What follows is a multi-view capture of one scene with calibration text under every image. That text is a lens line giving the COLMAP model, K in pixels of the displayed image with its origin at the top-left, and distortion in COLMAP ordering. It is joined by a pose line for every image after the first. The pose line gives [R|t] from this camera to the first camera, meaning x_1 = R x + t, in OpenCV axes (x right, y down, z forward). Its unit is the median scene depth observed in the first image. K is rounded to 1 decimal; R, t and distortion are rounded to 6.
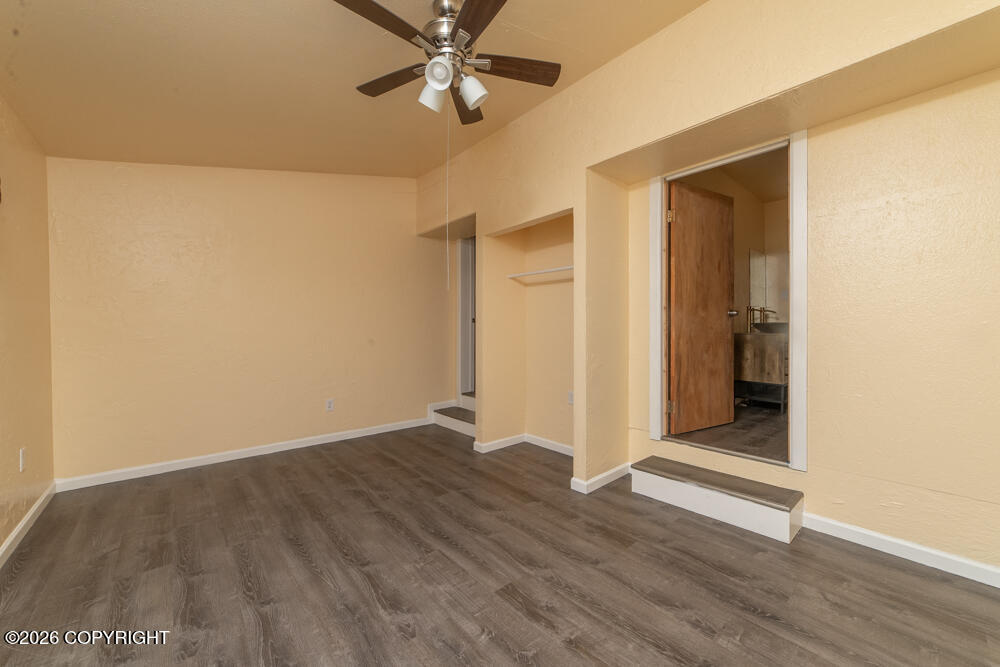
lens RADIAL K [[395.6, 0, 499.7], [0, 395.6, 331.2], [0, 0, 1]] dist [-0.003199, 0.000118]
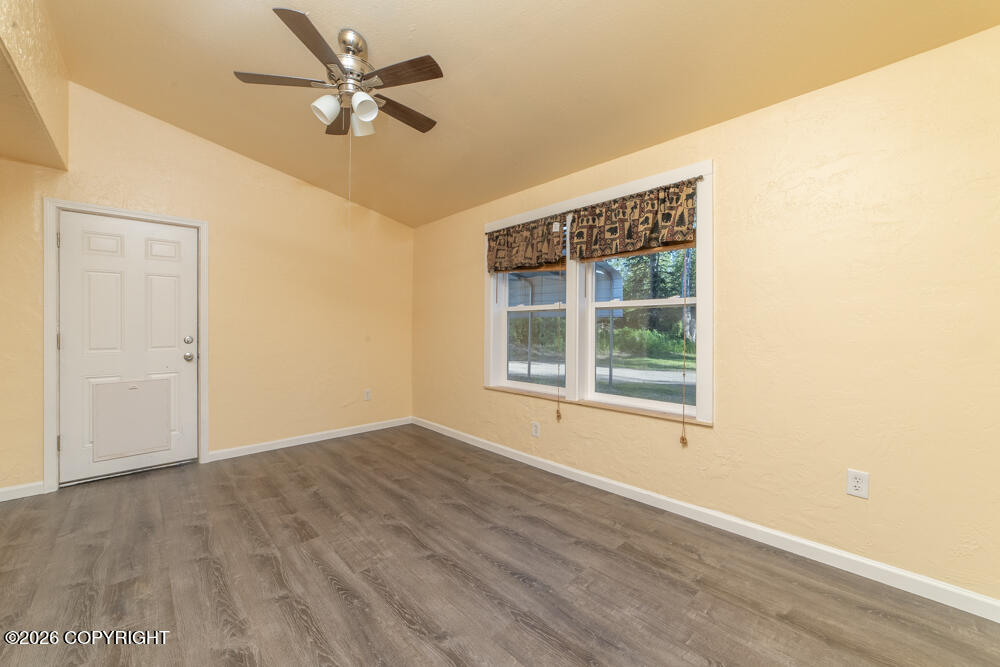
lens RADIAL K [[395.6, 0, 500.4], [0, 395.6, 329.6], [0, 0, 1]] dist [-0.003199, 0.000118]
pose [[-0.998700, 0.004541, -0.050777, -0.468252], [0.004110, 0.999955, 0.008580, -0.011707], [0.050814, 0.008361, -0.998673, 2.017623]]
